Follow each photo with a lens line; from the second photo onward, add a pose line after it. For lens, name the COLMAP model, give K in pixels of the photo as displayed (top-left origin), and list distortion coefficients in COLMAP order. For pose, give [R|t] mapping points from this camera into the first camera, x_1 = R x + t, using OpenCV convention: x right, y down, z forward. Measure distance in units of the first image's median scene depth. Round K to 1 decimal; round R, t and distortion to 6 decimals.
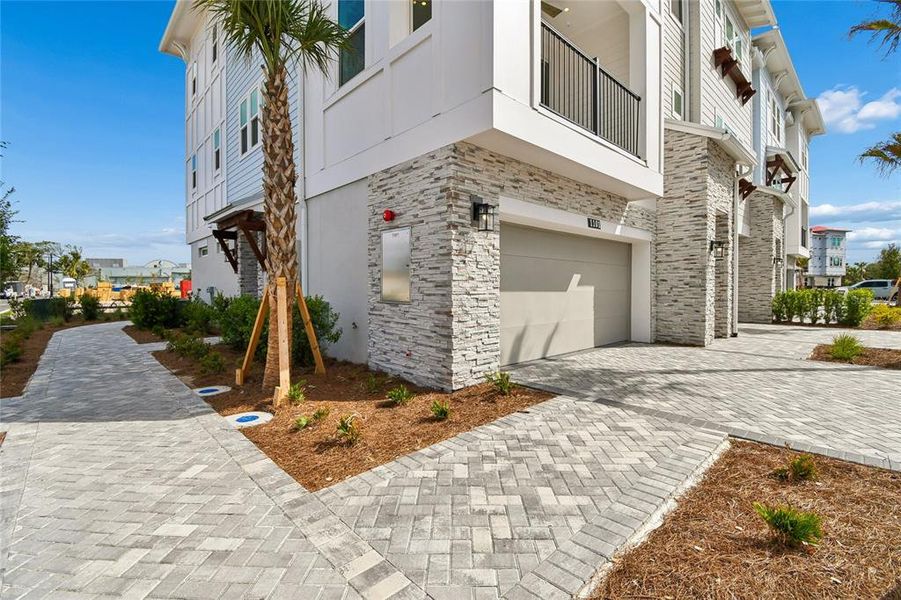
lens RADIAL K [[406.3, 0, 450.9], [0, 406.3, 296.3], [0, 0, 1]] dist [-0.016634, -0.002889]
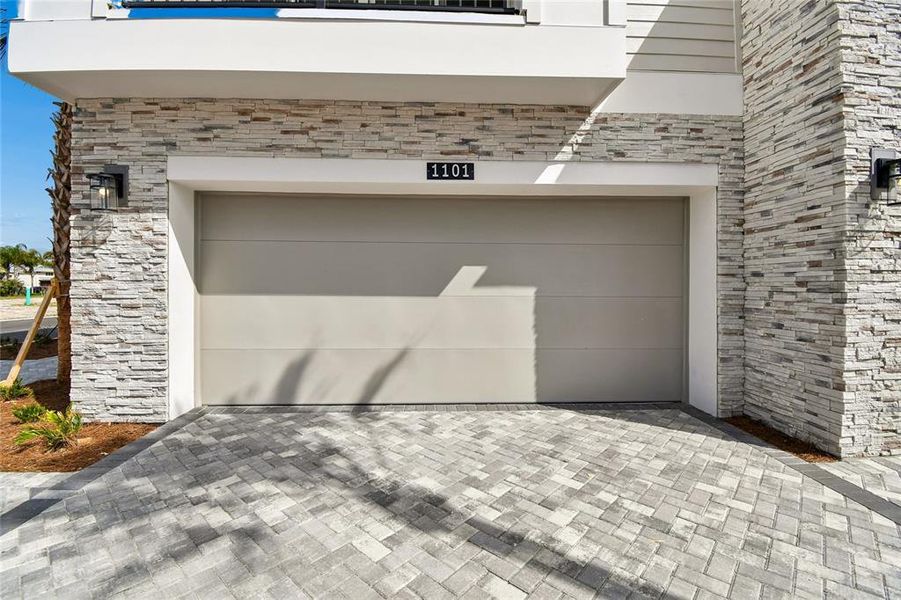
lens RADIAL K [[406.3, 0, 446.6], [0, 406.3, 282.9], [0, 0, 1]] dist [-0.016634, -0.002889]
pose [[0.758622, 0.002360, -0.651526, 0.854595], [-0.017449, 0.999708, -0.016696, -0.027694], [0.651297, 0.024035, 0.758442, 0.730873]]
